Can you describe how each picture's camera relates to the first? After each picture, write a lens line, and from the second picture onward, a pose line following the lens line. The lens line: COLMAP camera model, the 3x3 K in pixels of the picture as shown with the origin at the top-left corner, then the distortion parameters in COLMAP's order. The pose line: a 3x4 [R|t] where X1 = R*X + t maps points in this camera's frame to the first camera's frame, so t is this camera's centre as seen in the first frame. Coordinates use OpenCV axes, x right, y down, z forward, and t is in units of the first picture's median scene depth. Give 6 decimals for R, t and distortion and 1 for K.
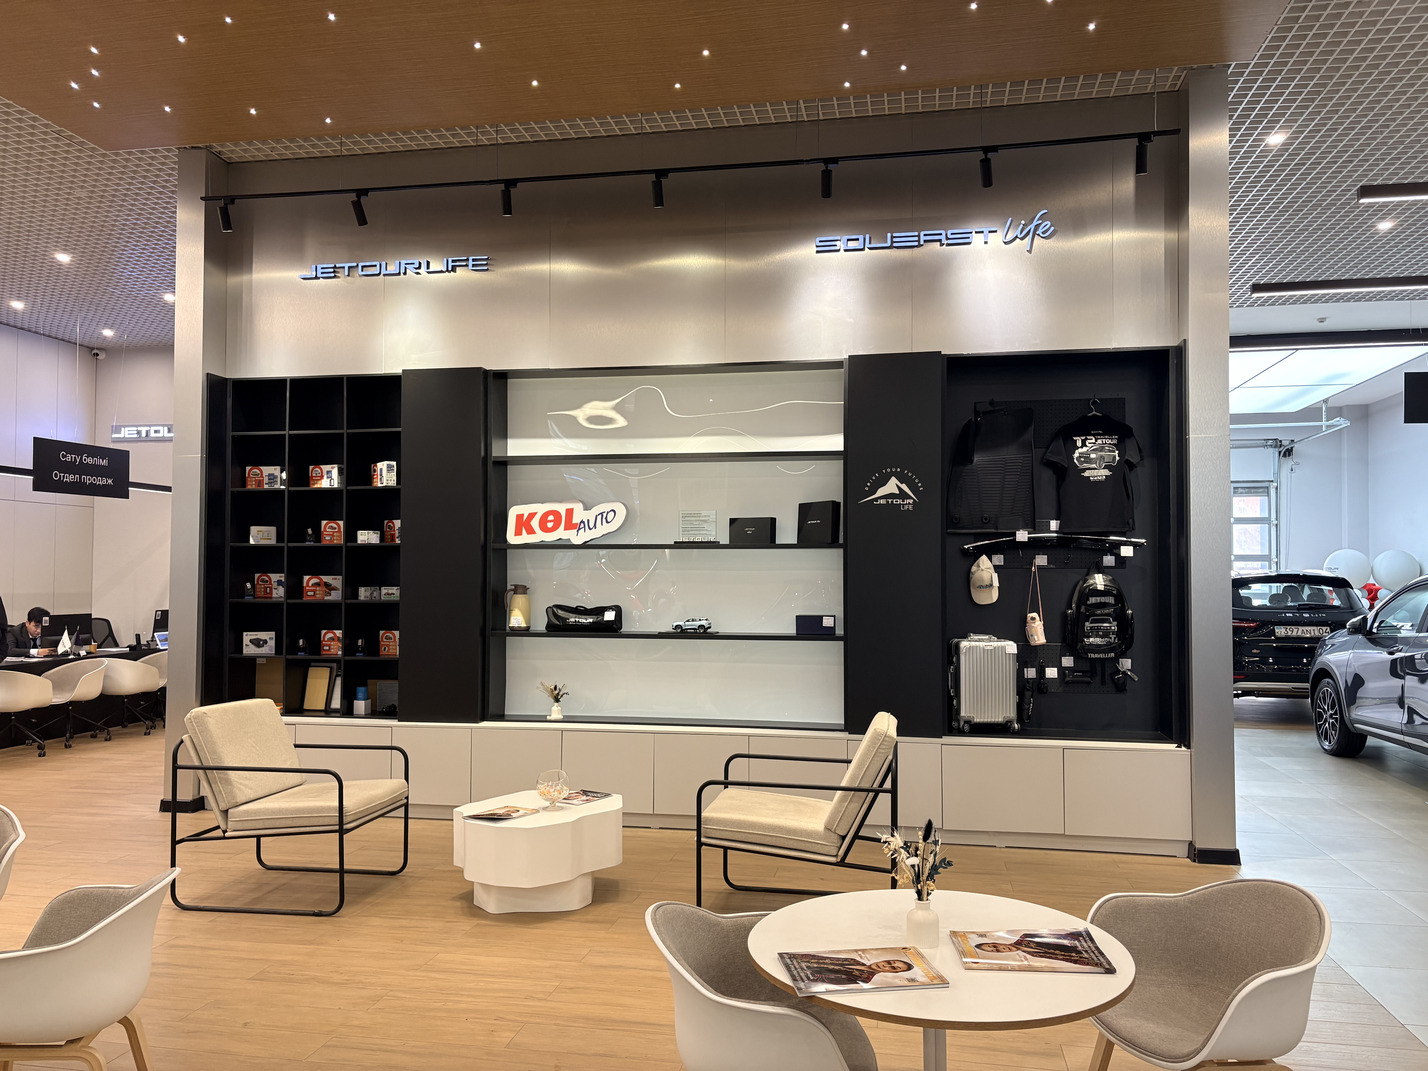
lens RADIAL K [[1084.6, 0, 713.6], [0, 1084.6, 539.0], [0, 0, 1]] dist [0.057879, -0.063933]
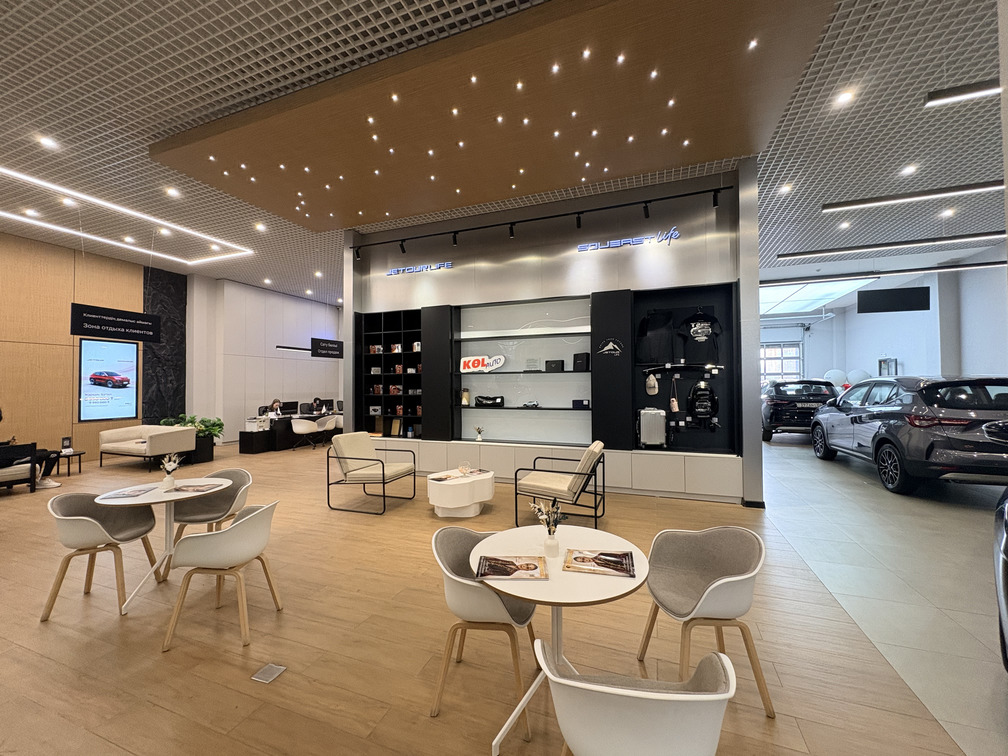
lens RADIAL K [[405.5, 0, 503.3], [0, 405.5, 375.7], [0, 0, 1]] dist [0.000192, 0.000013]
pose [[0.984437, -0.013912, -0.175188, 0.083902], [0.016182, 0.999802, 0.011538, 0.002551], [0.174993, -0.014194, 0.984467, 0.070553]]
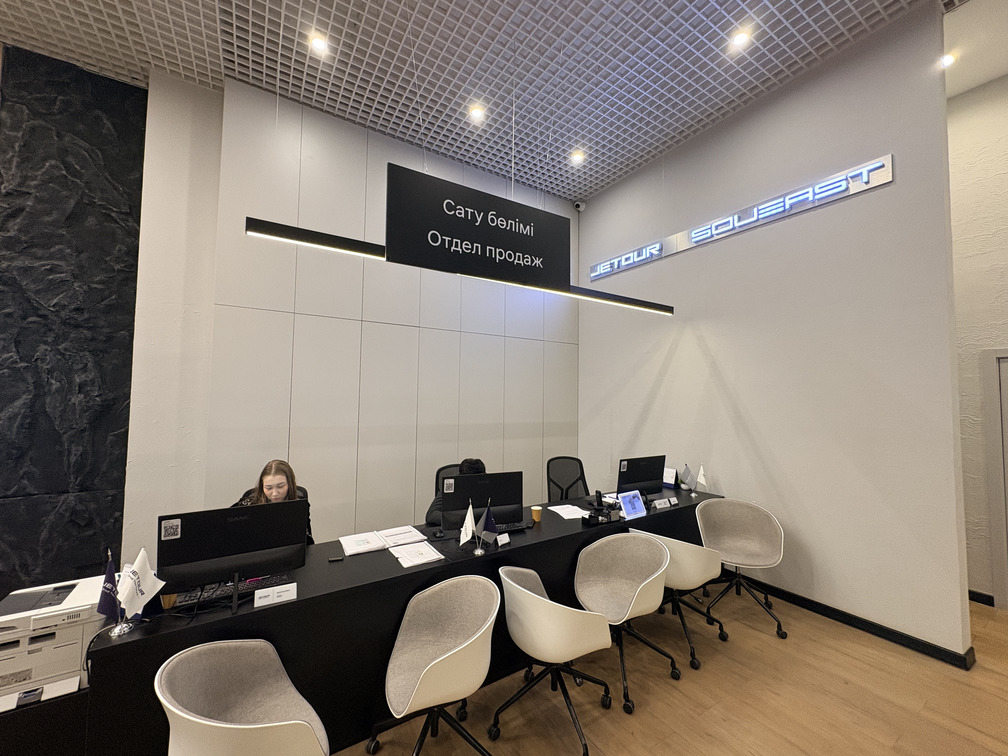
lens RADIAL K [[405.5, 0, 503.3], [0, 405.5, 375.7], [0, 0, 1]] dist [0.000192, 0.000013]
pose [[0.683407, -0.032597, -0.729310, -0.641971], [0.015334, 0.999423, -0.030301, 0.029915], [0.729877, 0.009525, 0.683513, 1.337050]]
